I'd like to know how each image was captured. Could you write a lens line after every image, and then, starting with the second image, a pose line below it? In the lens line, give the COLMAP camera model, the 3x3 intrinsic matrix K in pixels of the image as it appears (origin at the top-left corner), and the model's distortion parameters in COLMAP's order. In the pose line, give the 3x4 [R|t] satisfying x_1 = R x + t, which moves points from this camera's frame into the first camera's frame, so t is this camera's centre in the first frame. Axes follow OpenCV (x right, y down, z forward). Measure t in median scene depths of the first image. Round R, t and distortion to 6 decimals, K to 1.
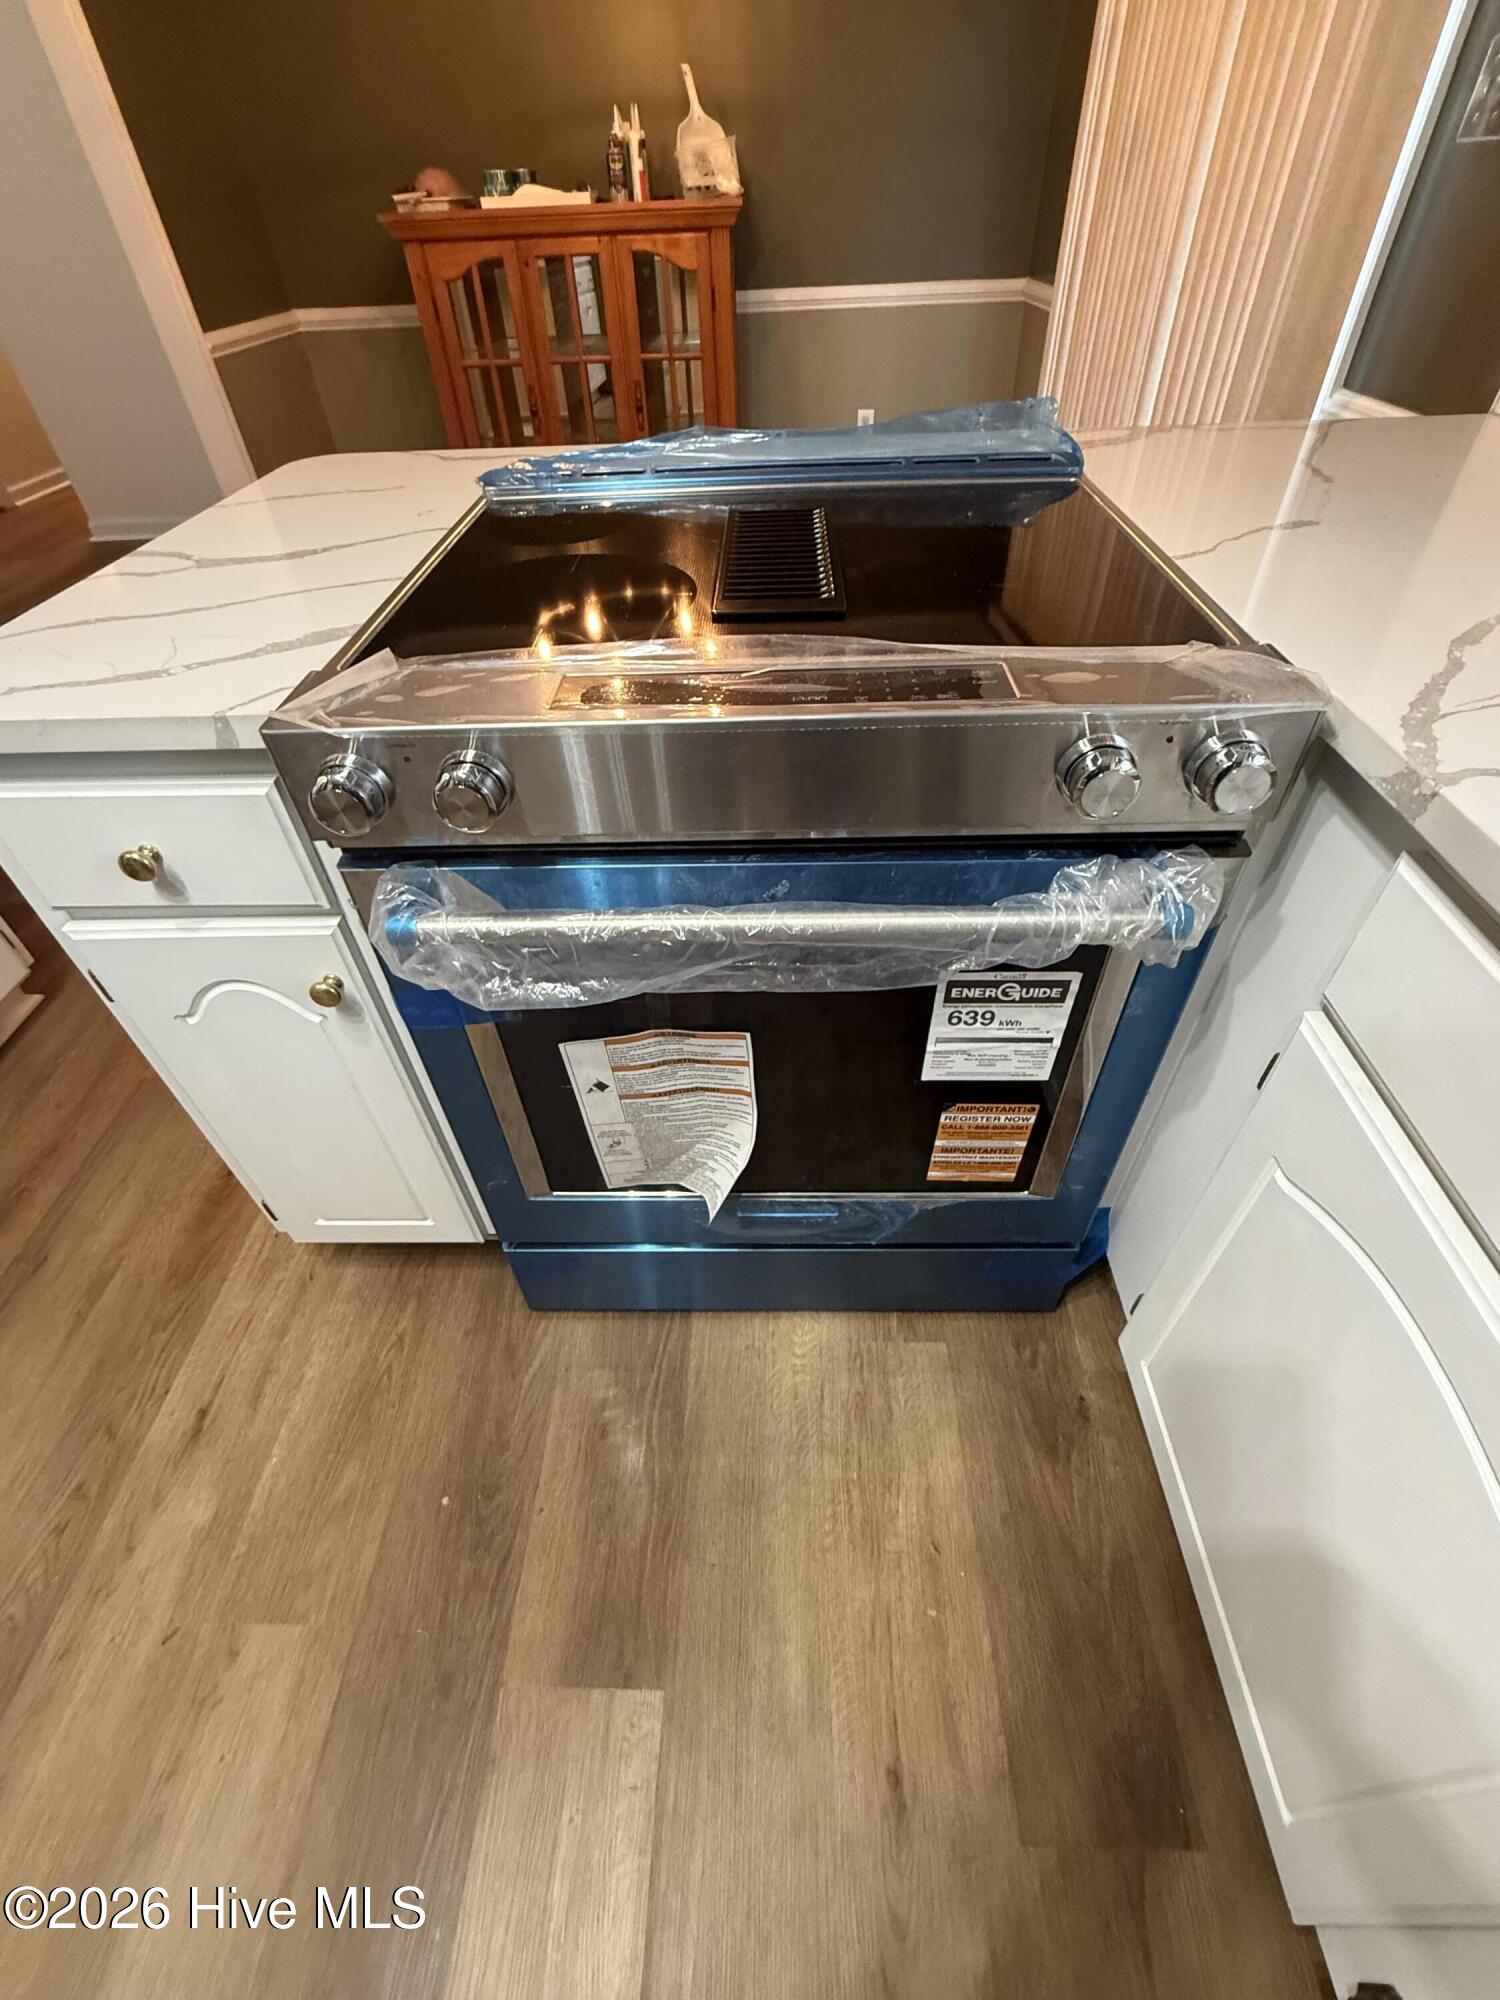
lens RADIAL K [[868.8, 0, 756.7], [0, 868.8, 1009.4], [0, 0, 1]] dist [0.000250, 0.001004]
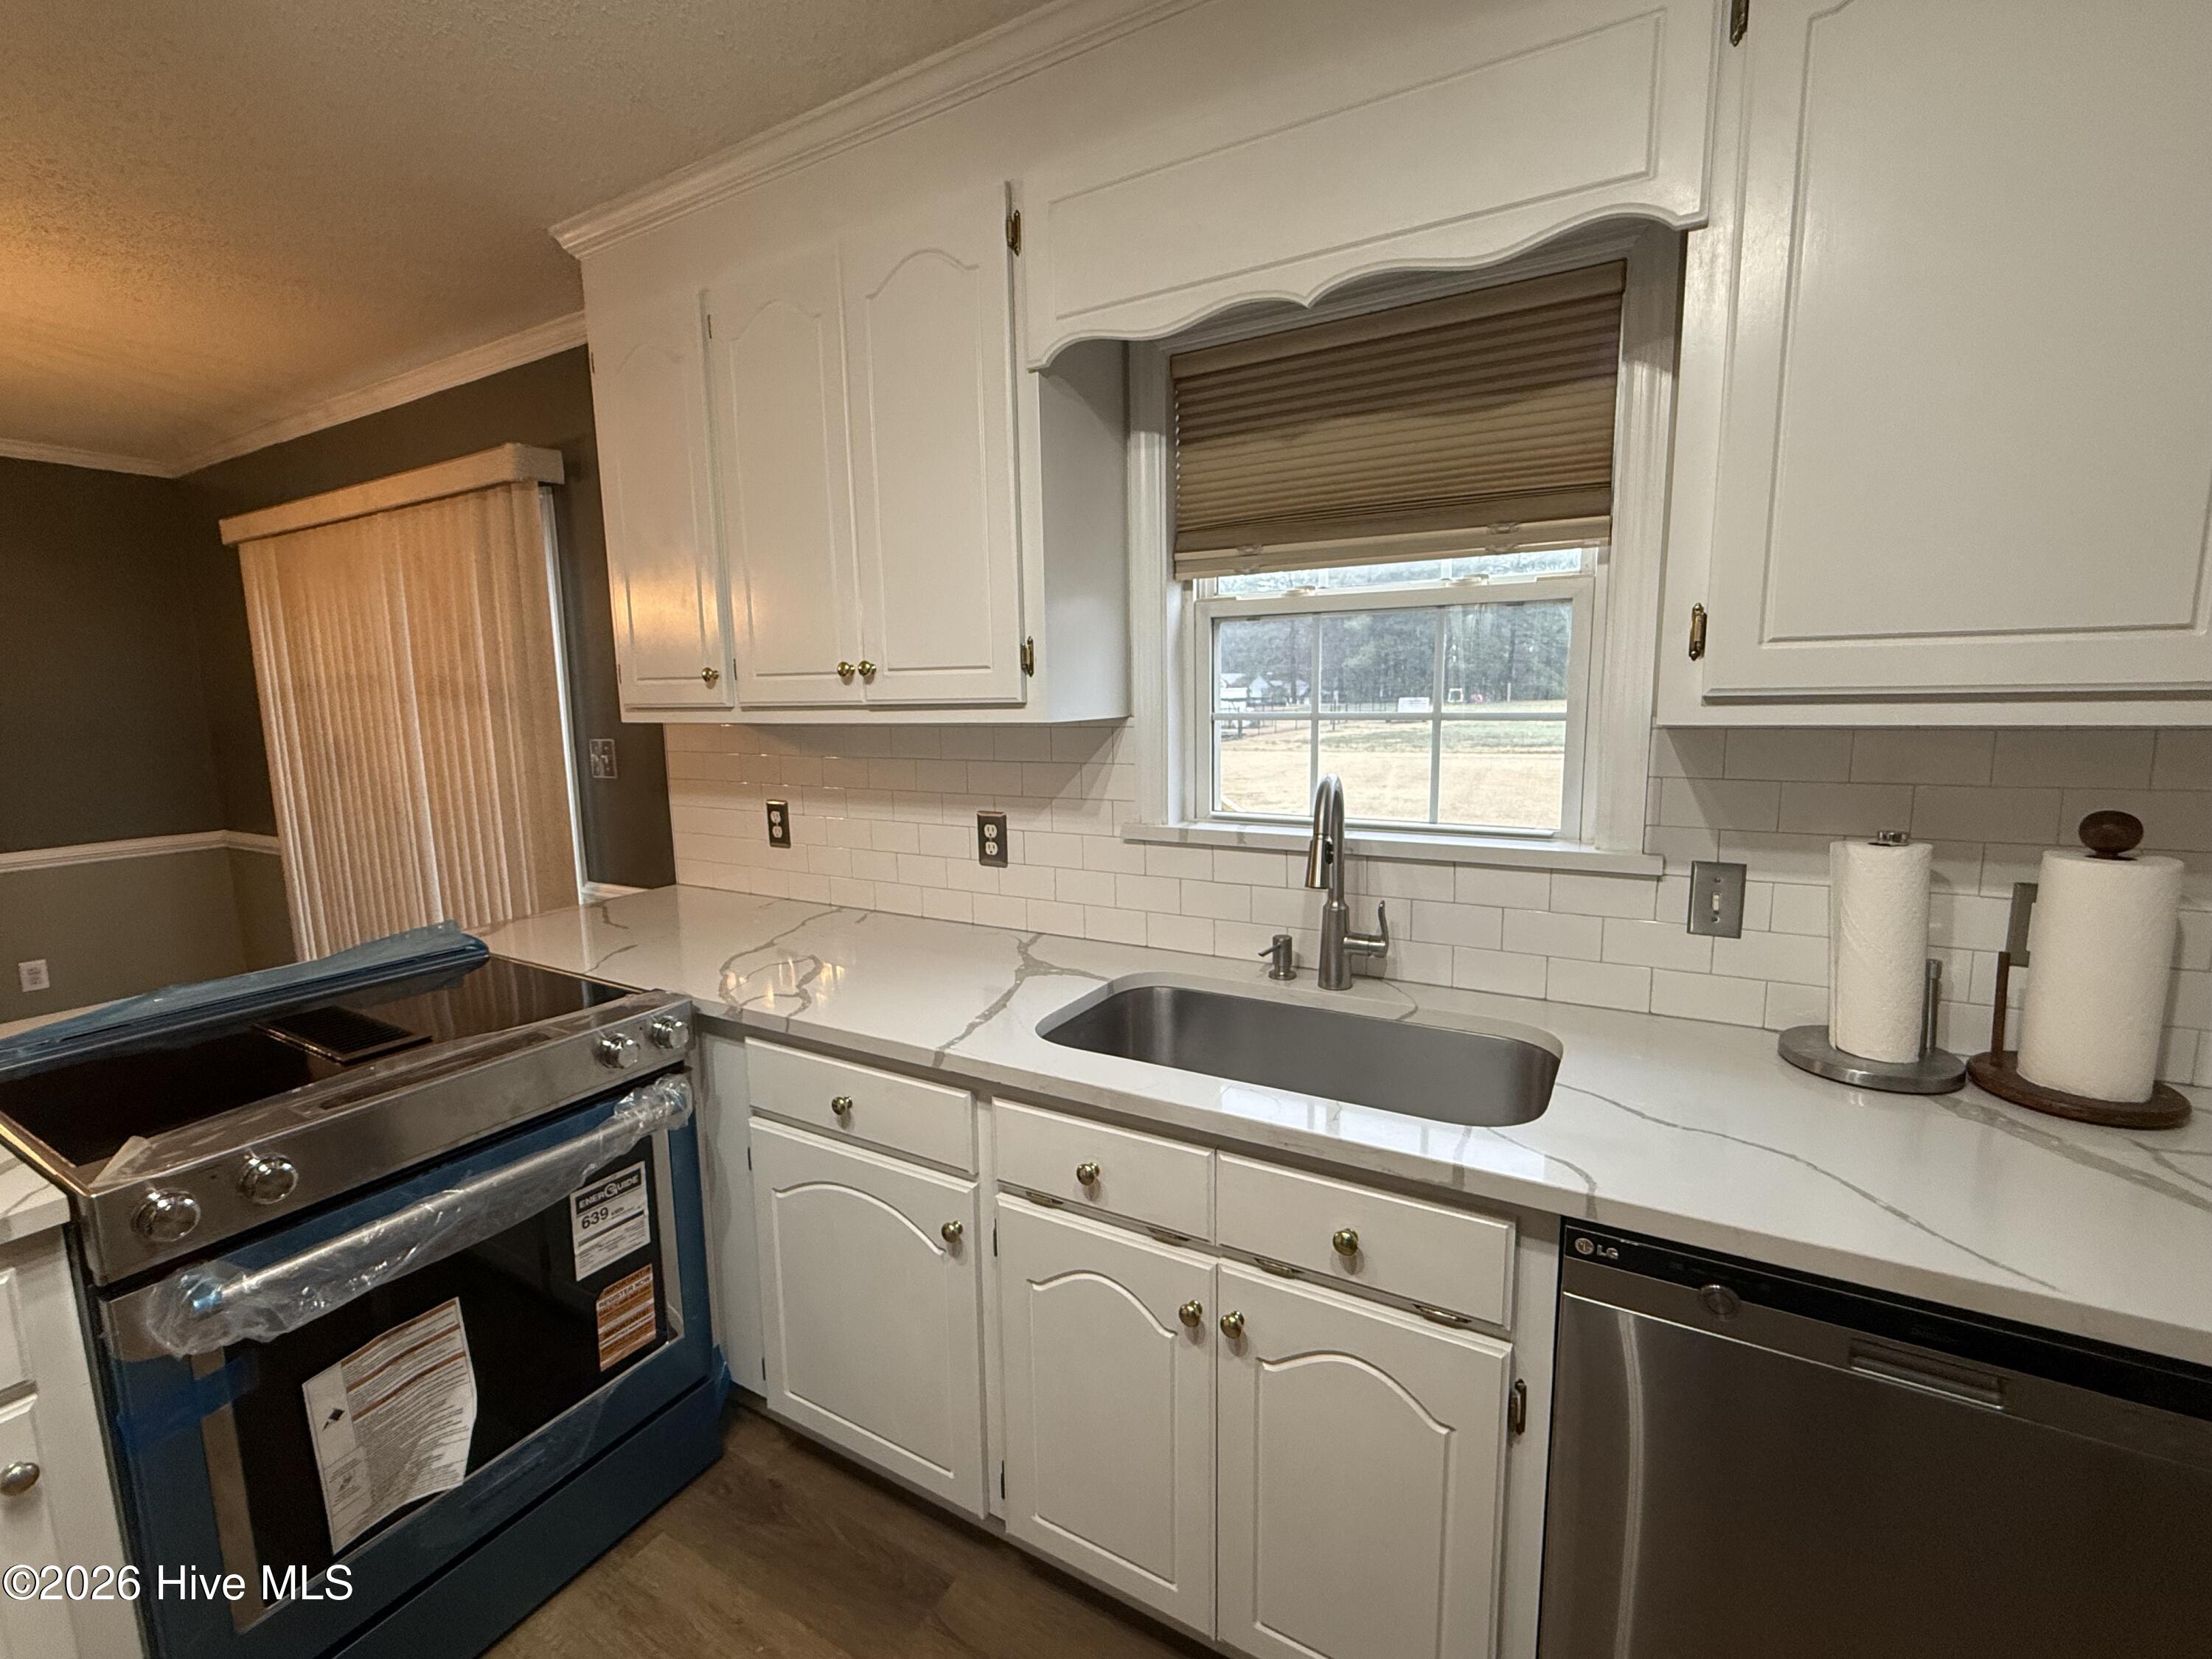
lens RADIAL K [[960.9, 0, 1093.6], [0, 960.9, 846.7], [0, 0, 1]] dist [0.000250, 0.001004]
pose [[0.490657, -0.117251, 0.863428, -0.784176], [0.598655, 0.765371, -0.236260, 0.465785], [-0.633141, 0.632818, 0.445728, -0.879238]]
